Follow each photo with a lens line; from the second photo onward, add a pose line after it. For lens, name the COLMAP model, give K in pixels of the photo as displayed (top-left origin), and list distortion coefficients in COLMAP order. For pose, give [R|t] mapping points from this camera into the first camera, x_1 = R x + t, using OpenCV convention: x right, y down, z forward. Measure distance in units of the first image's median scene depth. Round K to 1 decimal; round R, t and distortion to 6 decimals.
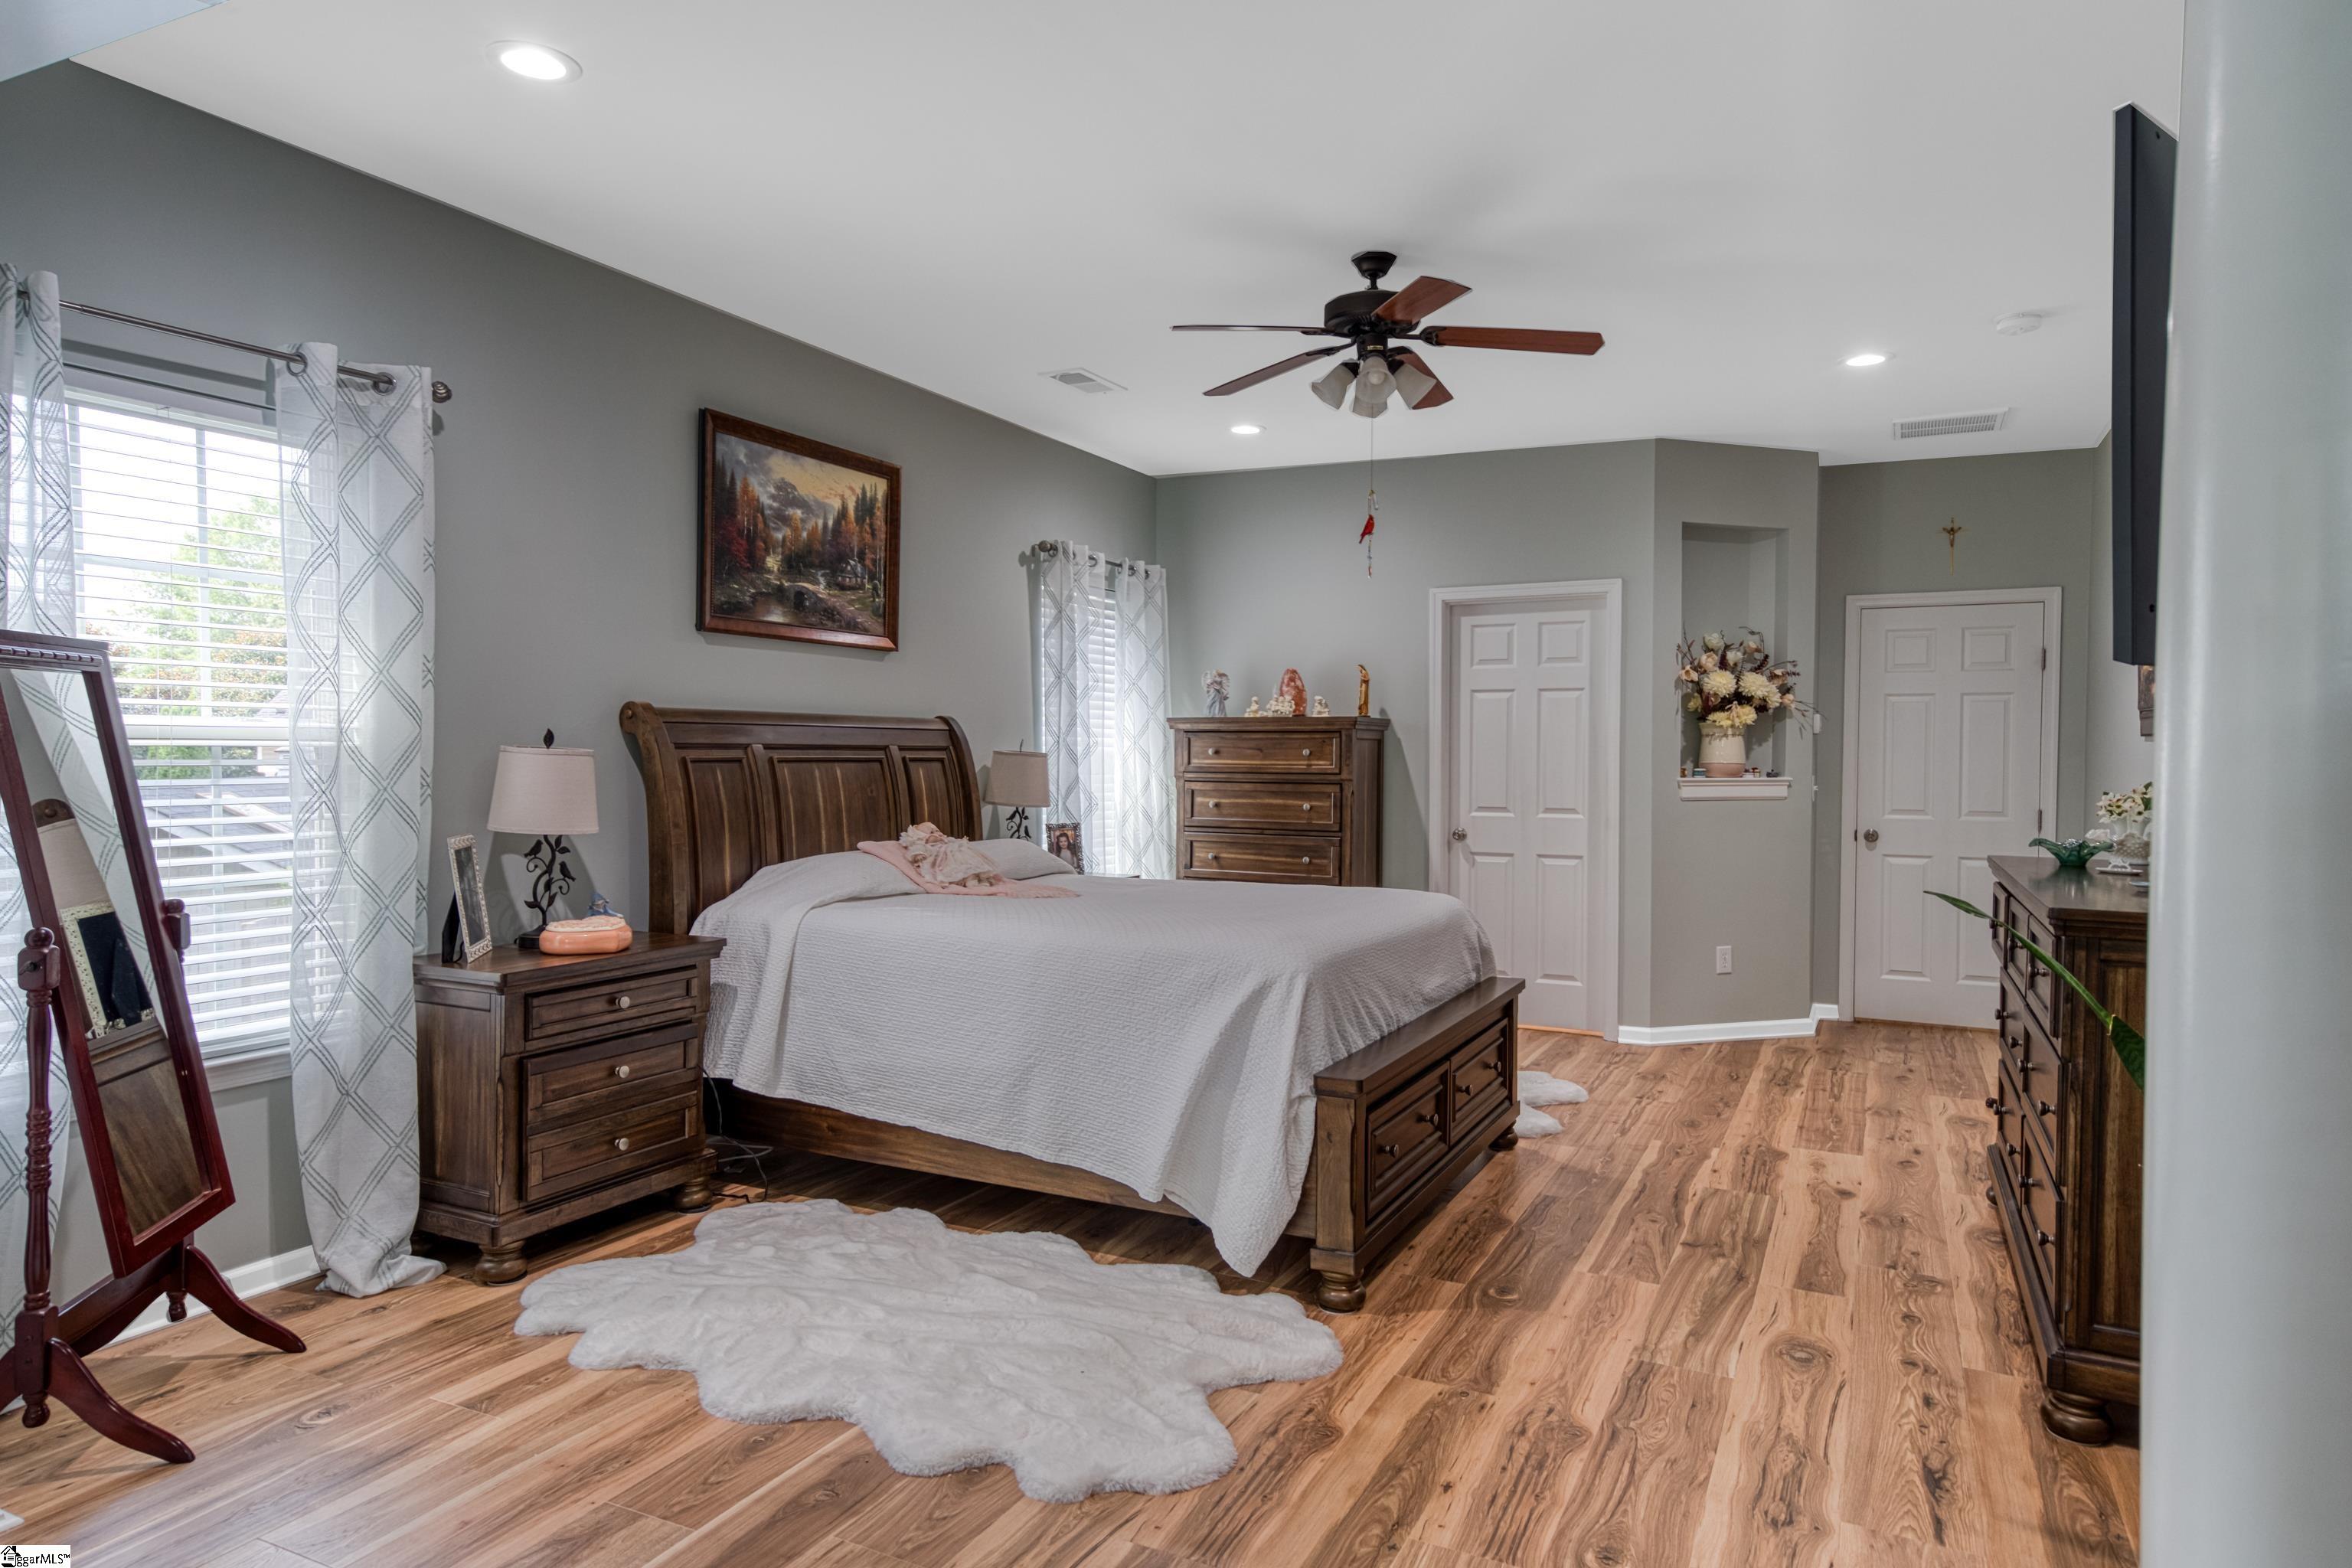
lens RADIAL K [[1452.6, 0, 1170.4], [0, 1452.6, 785.1], [0, 0, 1]] dist [0.059718, 0.001302]
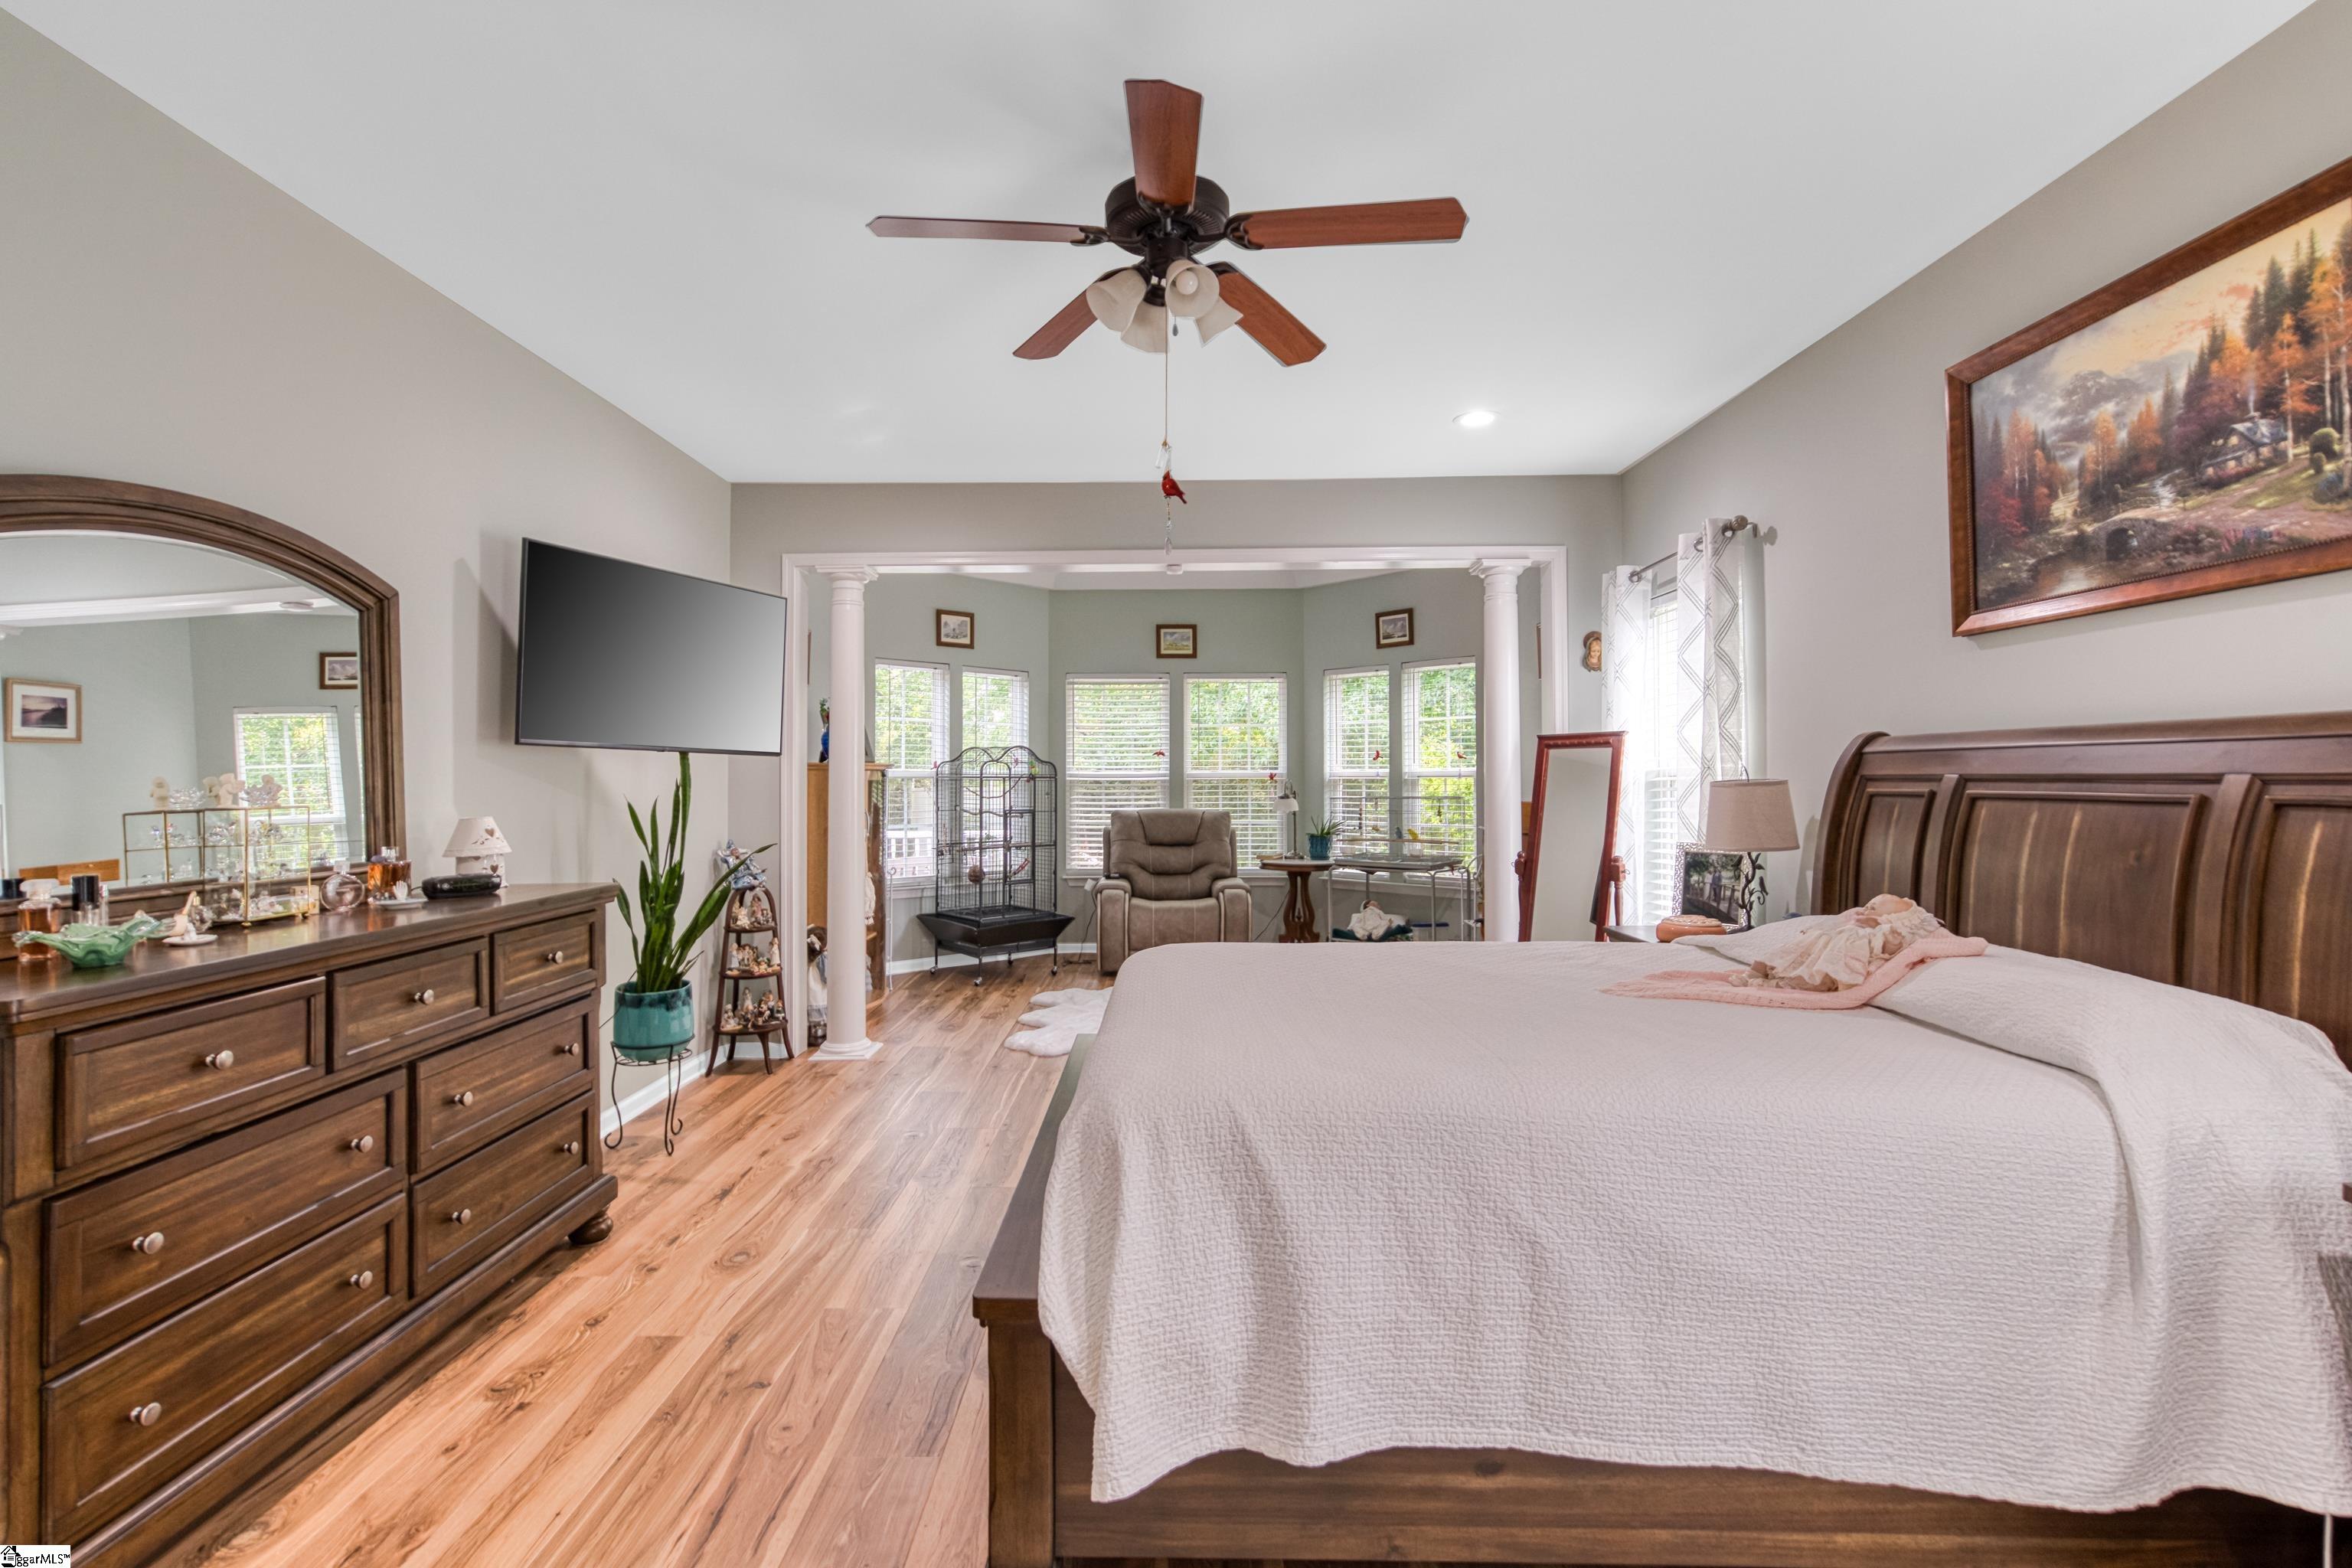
lens RADIAL K [[1065.5, 0, 1171.6], [0, 1065.5, 773.6], [0, 0, 1]] dist [-0.001655, 0.006918]
pose [[-0.897214, -0.005111, -0.441567, 0.338711], [-0.012916, 0.999809, 0.014672, -0.032035], [0.441407, 0.018867, -0.897108, 1.339424]]
